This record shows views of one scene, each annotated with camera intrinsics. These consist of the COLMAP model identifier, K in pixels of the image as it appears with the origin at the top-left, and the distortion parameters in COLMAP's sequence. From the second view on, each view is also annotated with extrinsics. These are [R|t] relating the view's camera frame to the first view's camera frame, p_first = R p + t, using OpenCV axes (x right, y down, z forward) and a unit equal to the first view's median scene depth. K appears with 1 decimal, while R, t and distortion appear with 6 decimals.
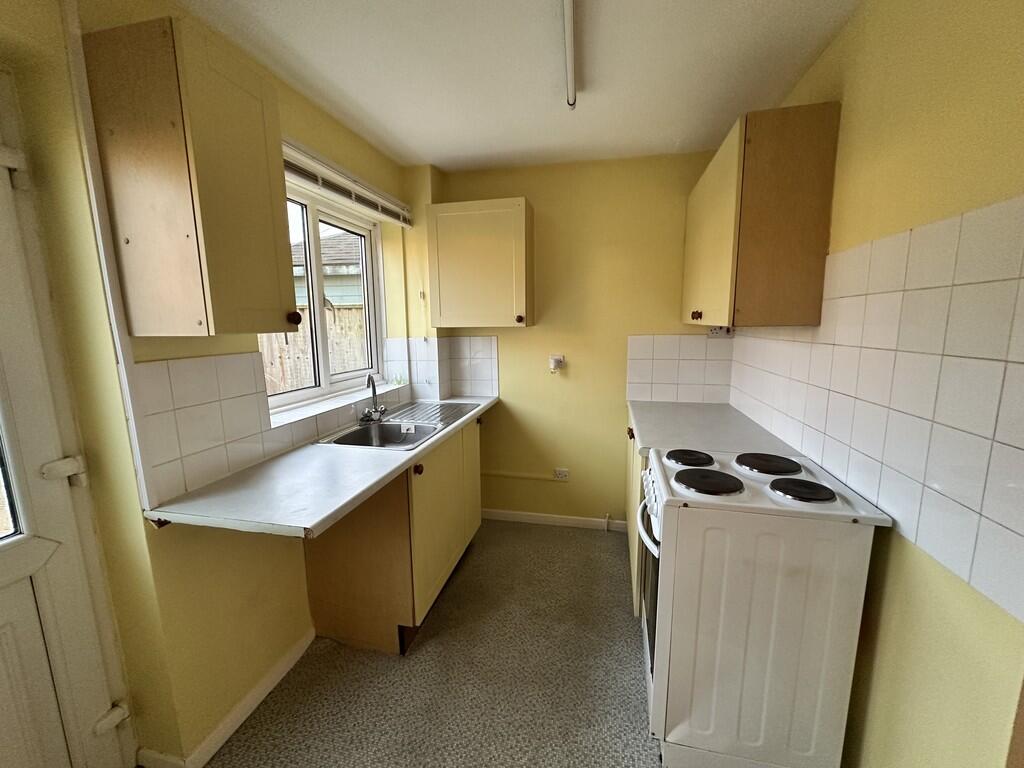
lens RADIAL K [[406.3, 0, 512.0], [0, 406.3, 384.0], [0, 0, 1]] dist [-0.001641, 0.000291]
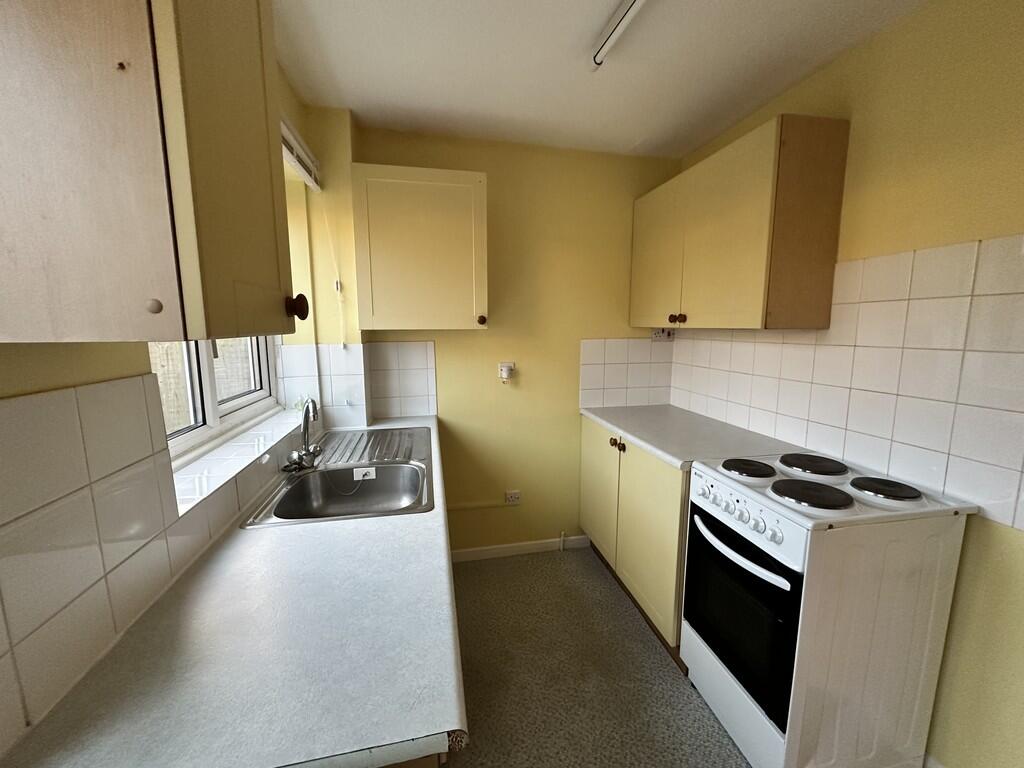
lens RADIAL K [[406.3, 0, 512.0], [0, 406.3, 384.0], [0, 0, 1]] dist [-0.001641, 0.000291]
pose [[0.909275, -0.049909, 0.413193, -0.283240], [0.055227, 0.998473, -0.000929, -0.027018], [-0.412516, 0.023664, 0.910643, 0.234247]]
